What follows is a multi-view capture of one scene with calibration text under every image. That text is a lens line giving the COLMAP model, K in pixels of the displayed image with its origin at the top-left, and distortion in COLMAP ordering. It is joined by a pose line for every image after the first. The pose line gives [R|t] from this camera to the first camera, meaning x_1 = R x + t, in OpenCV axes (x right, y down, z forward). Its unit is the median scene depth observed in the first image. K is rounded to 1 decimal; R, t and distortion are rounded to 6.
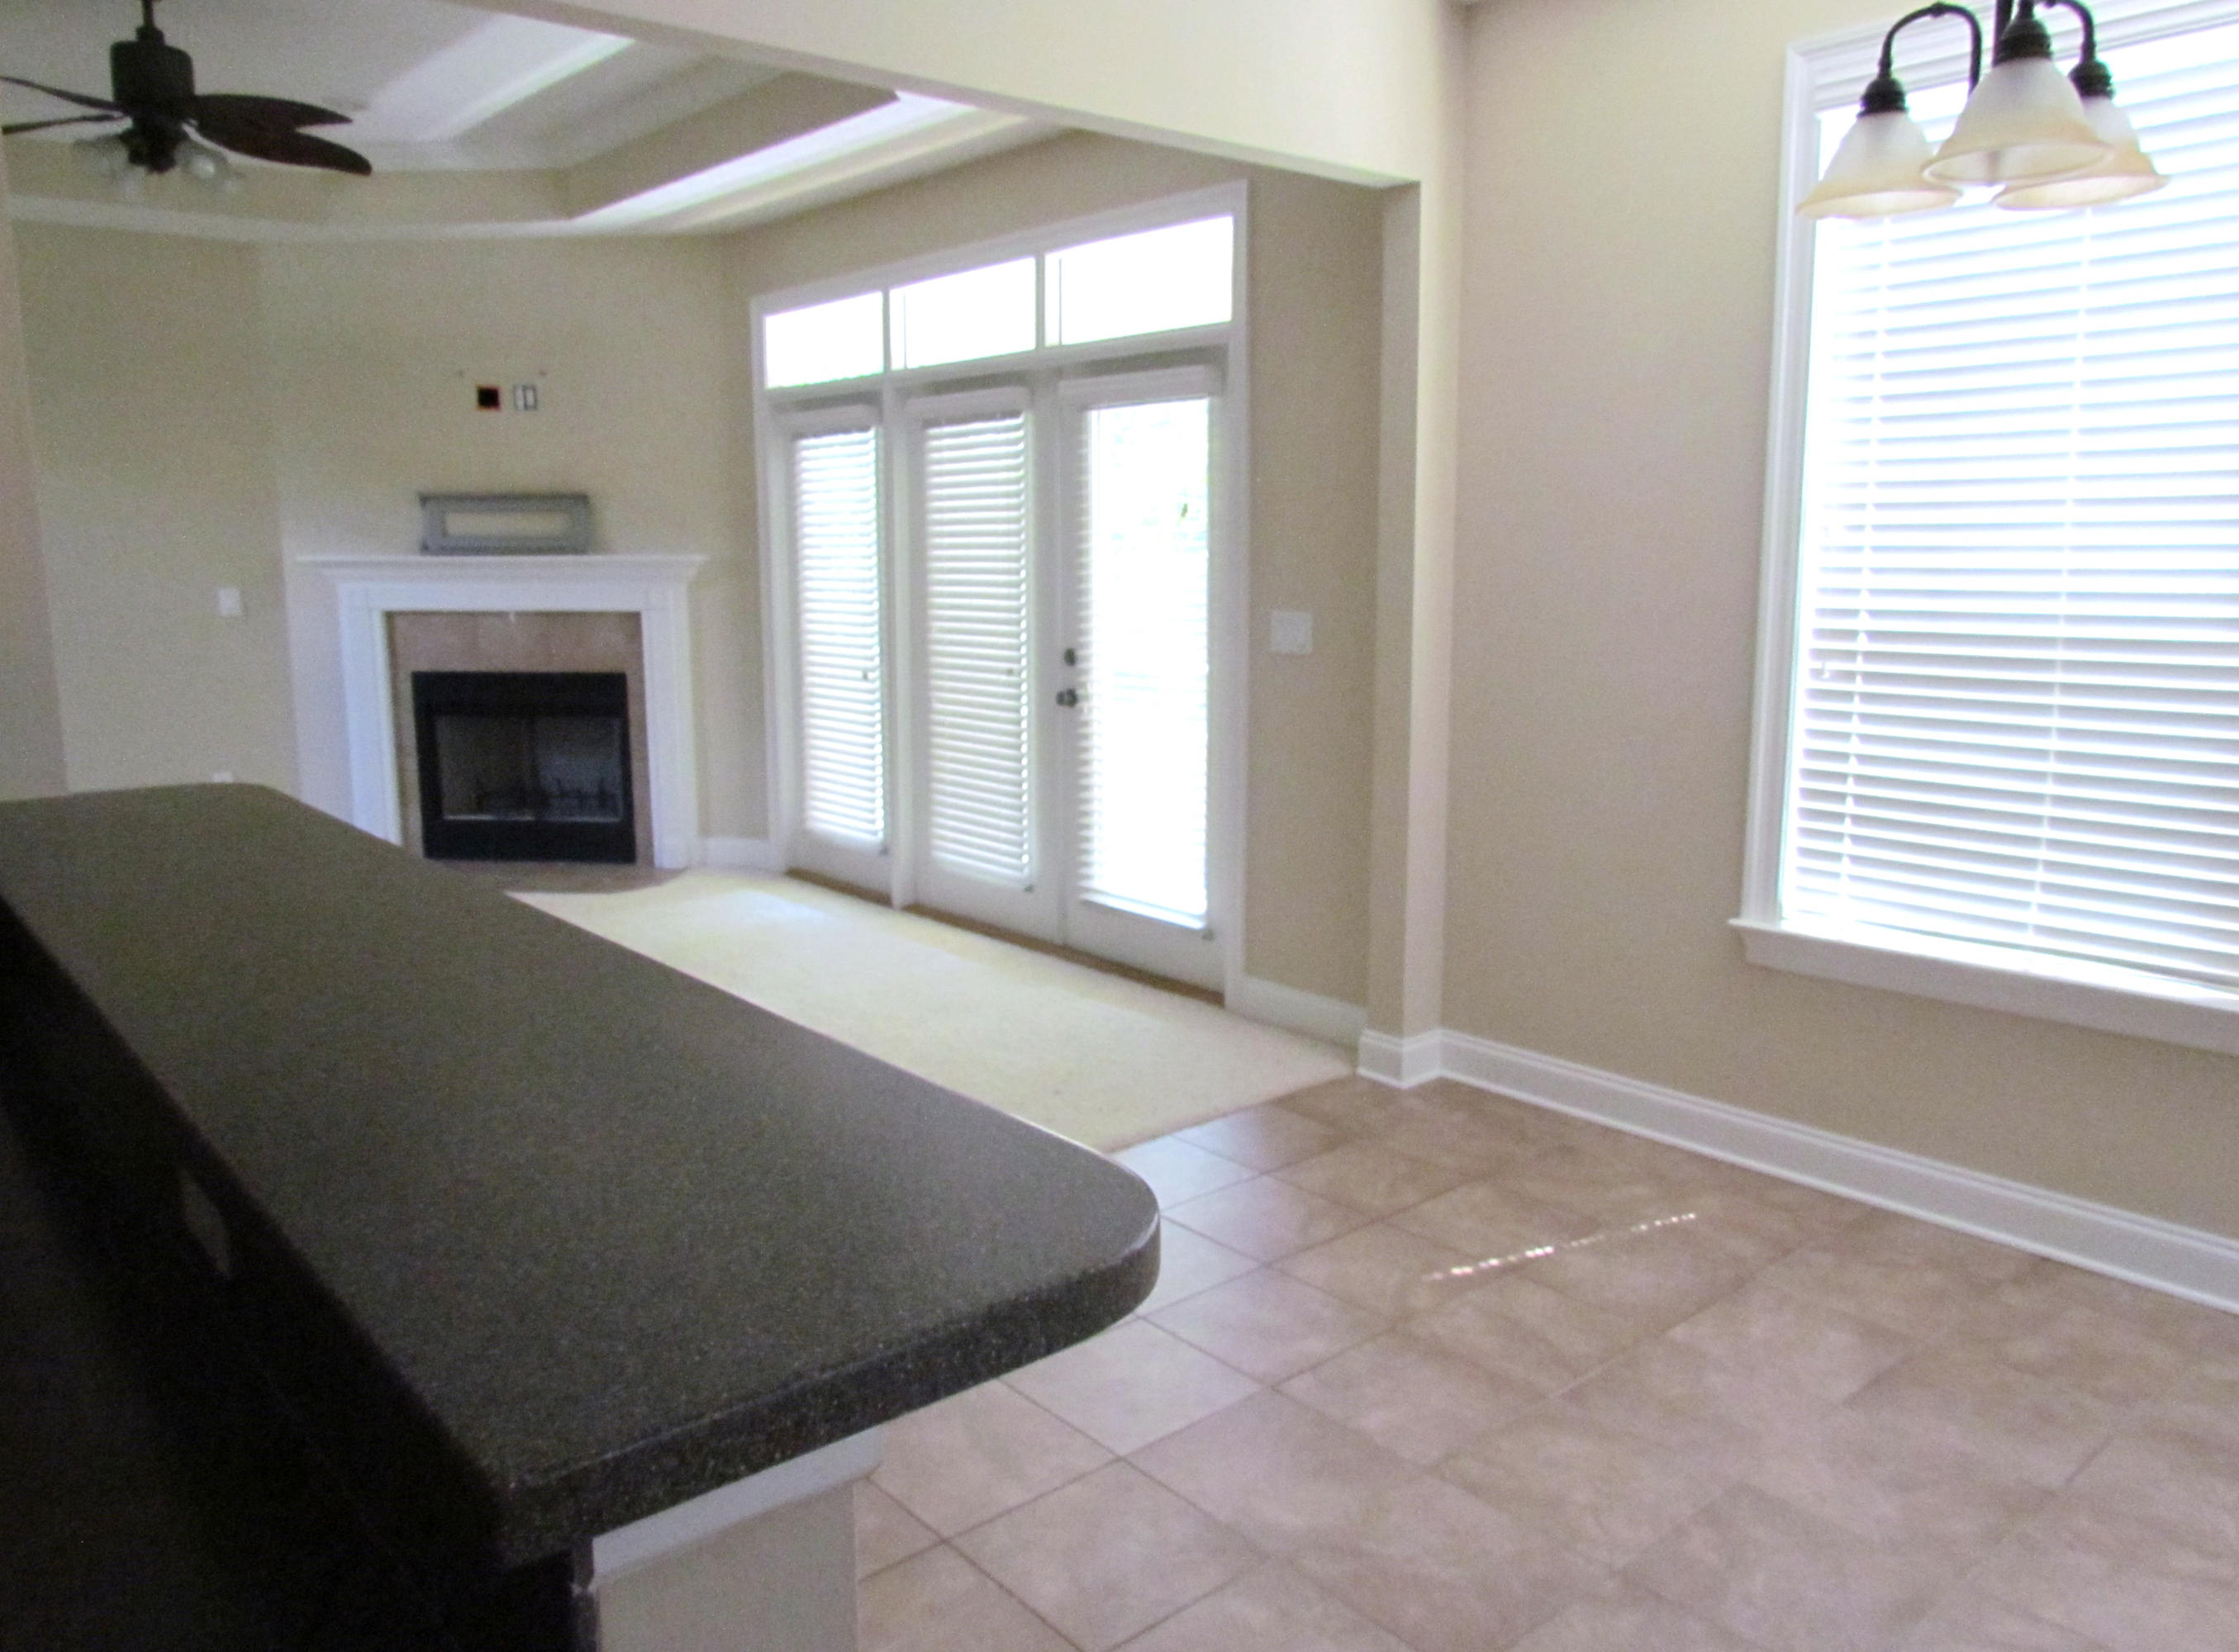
lens RADIAL K [[1637.9, 0, 1119.5], [0, 1637.9, 826.0], [0, 0, 1]] dist [-0.004729, -0.005225]
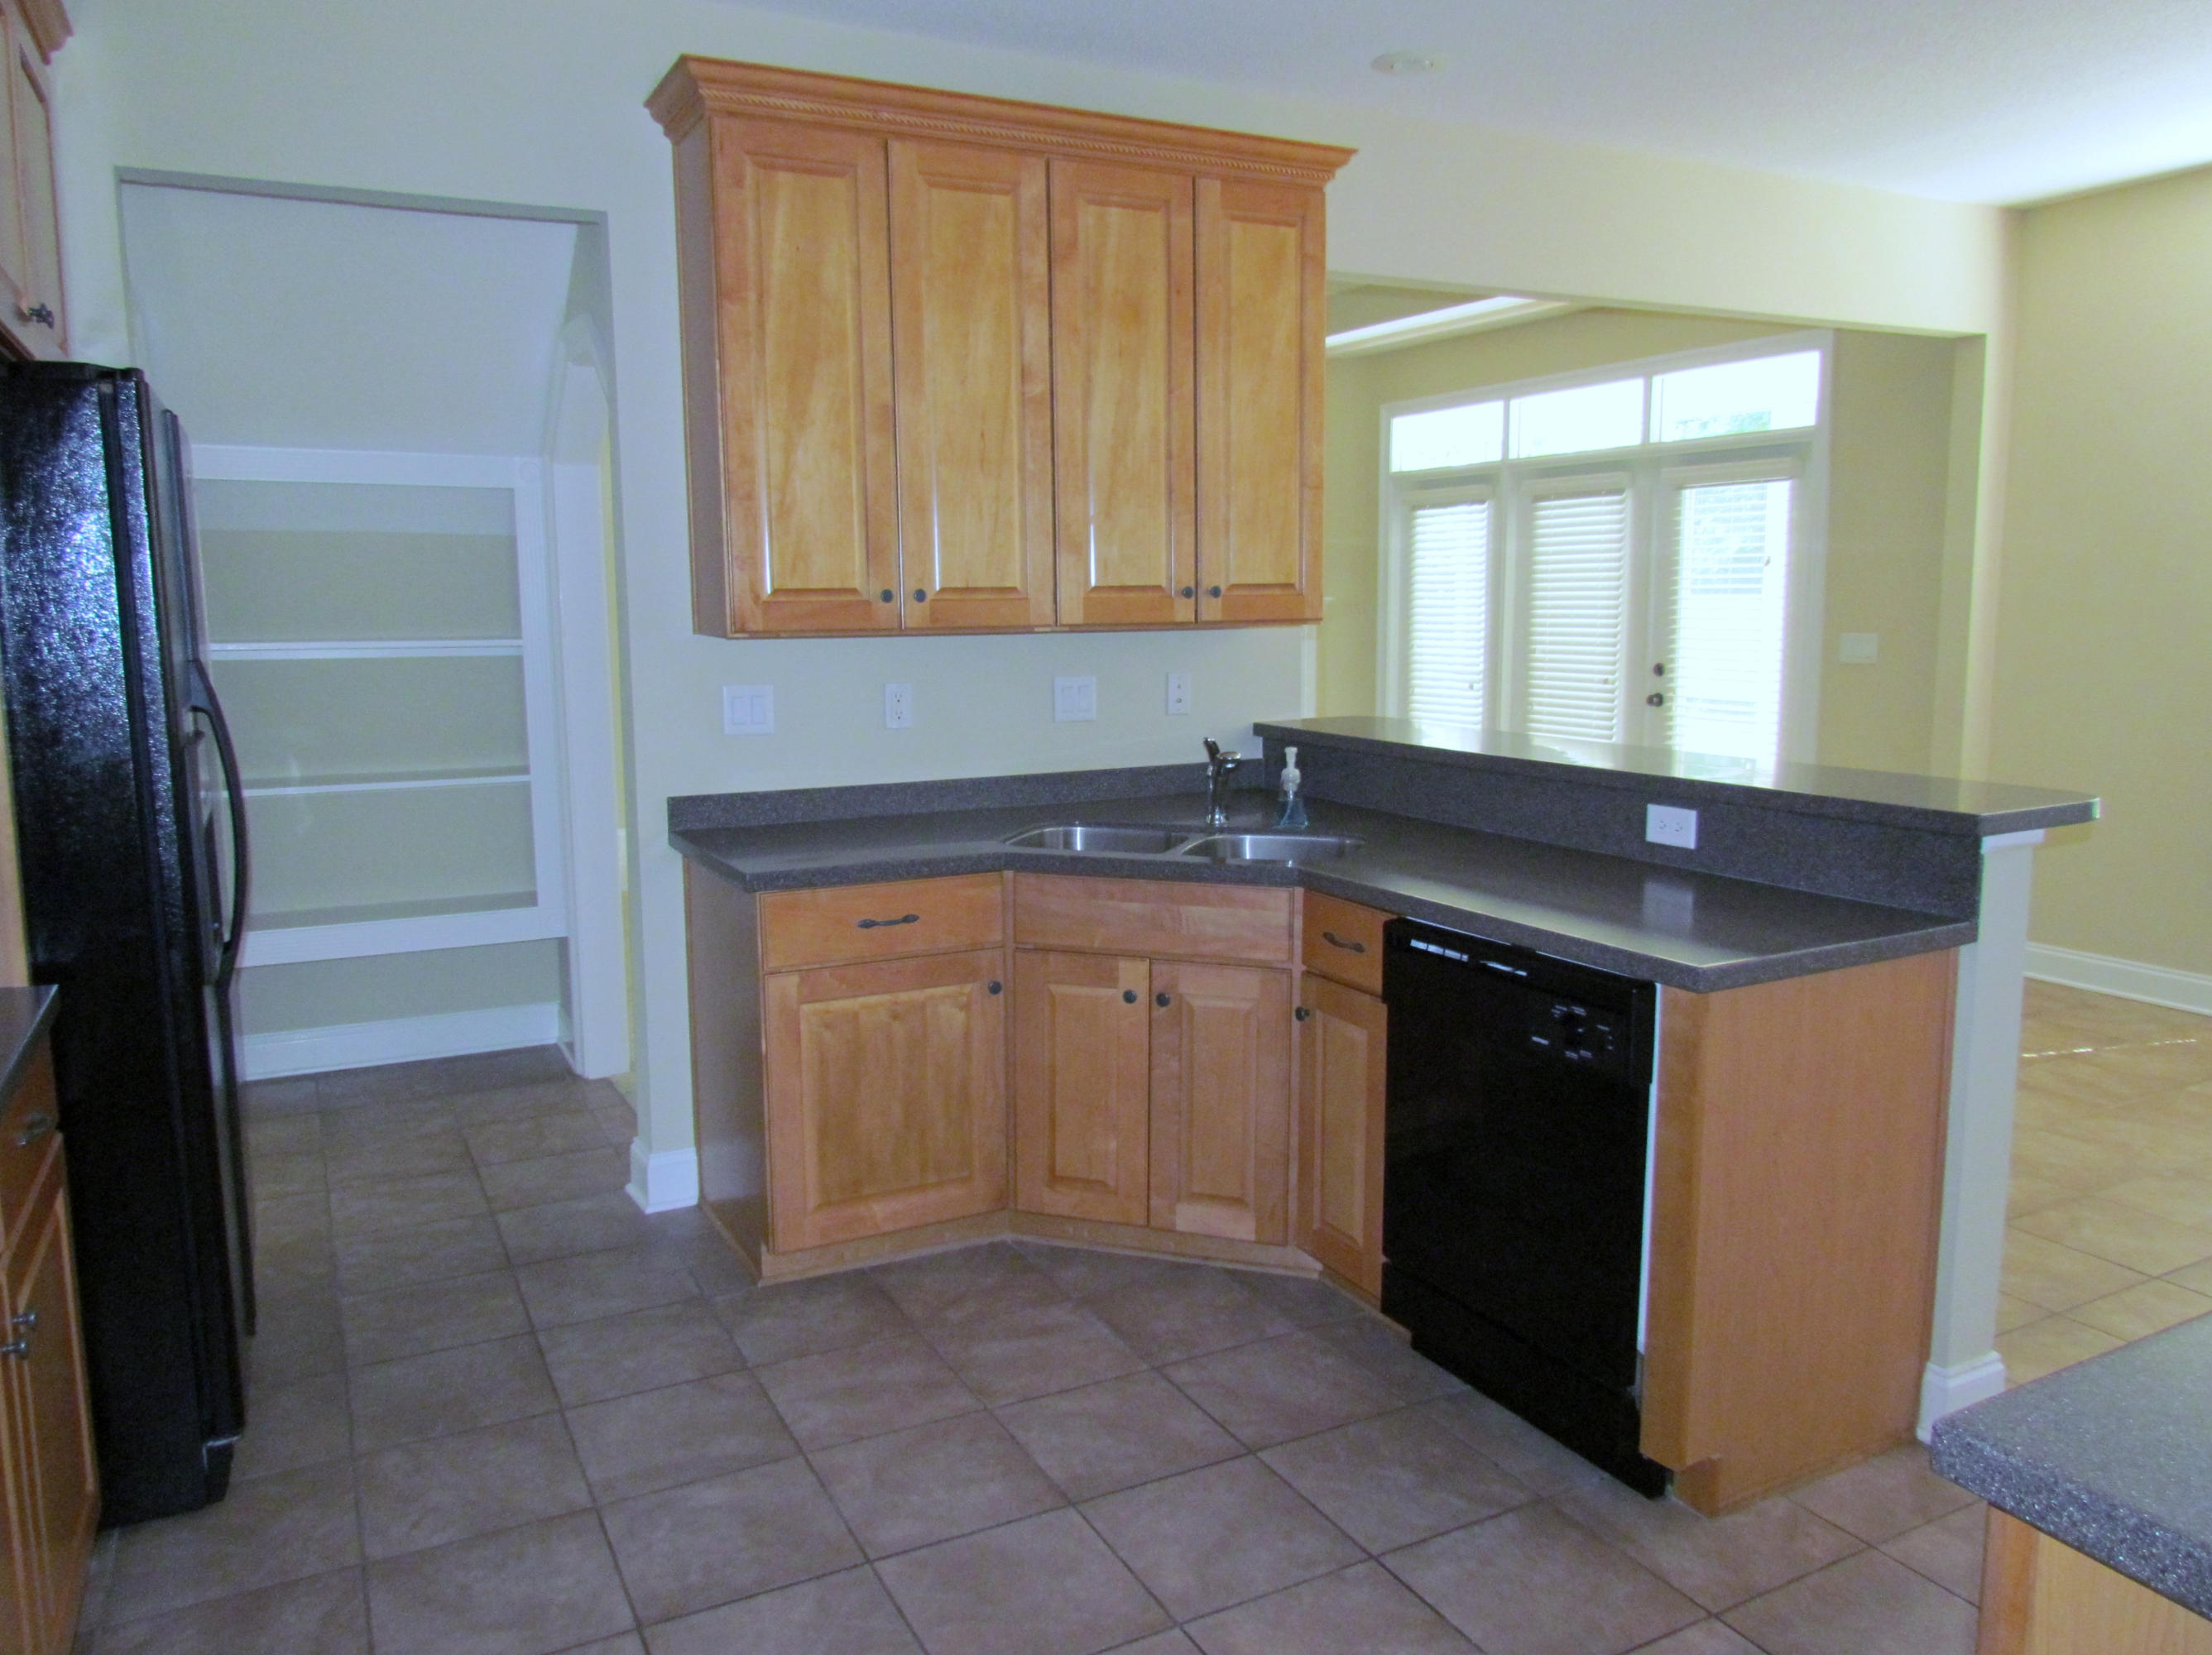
lens RADIAL K [[1573.2, 0, 1111.4], [0, 1573.2, 834.0], [0, 0, 1]] dist [-0.005885, -0.001732]
pose [[0.975236, 0.027941, -0.219396, -0.151338], [-0.031831, 0.999392, -0.014217, 0.054596], [0.218865, 0.020848, 0.975532, -0.303811]]
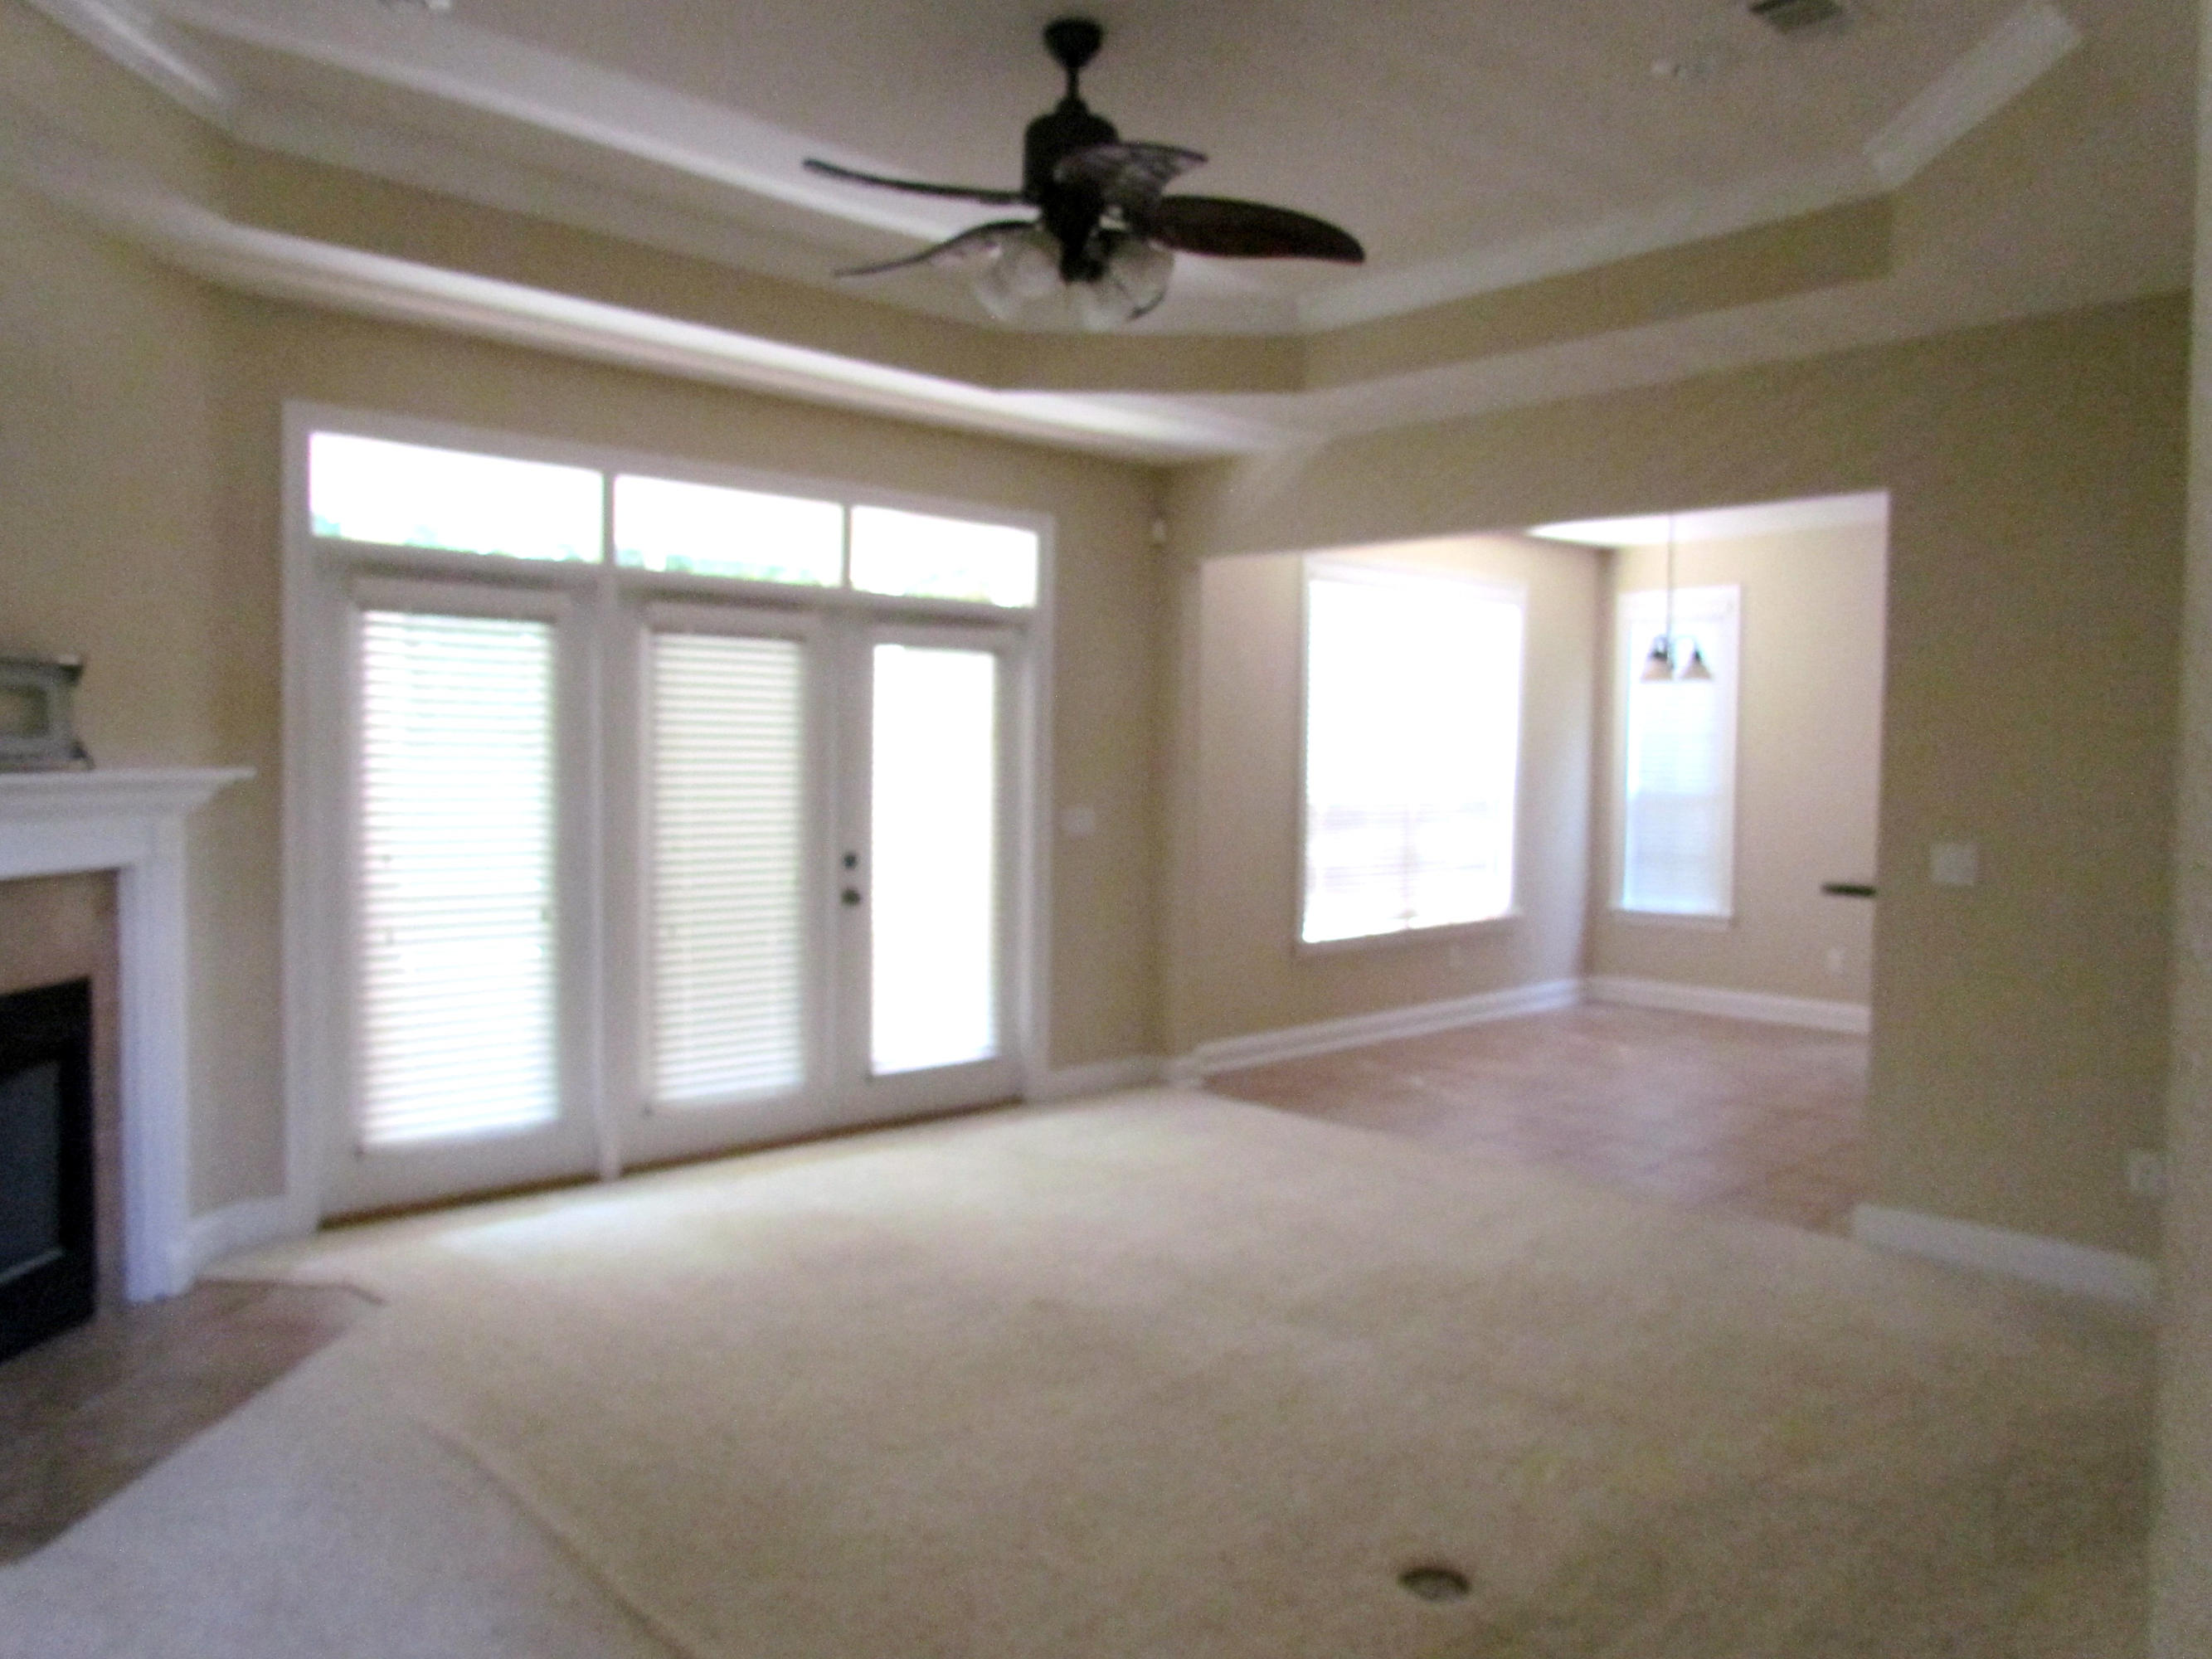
lens RADIAL K [[1573.3, 0, 1111.4], [0, 1573.3, 836.0], [0, 0, 1]] dist [-0.005885, -0.001732]
pose [[-0.040649, -0.052306, 0.997803, -0.920637], [0.150722, 0.986881, 0.057874, -0.129630], [-0.987740, 0.152743, -0.032232, 0.718545]]
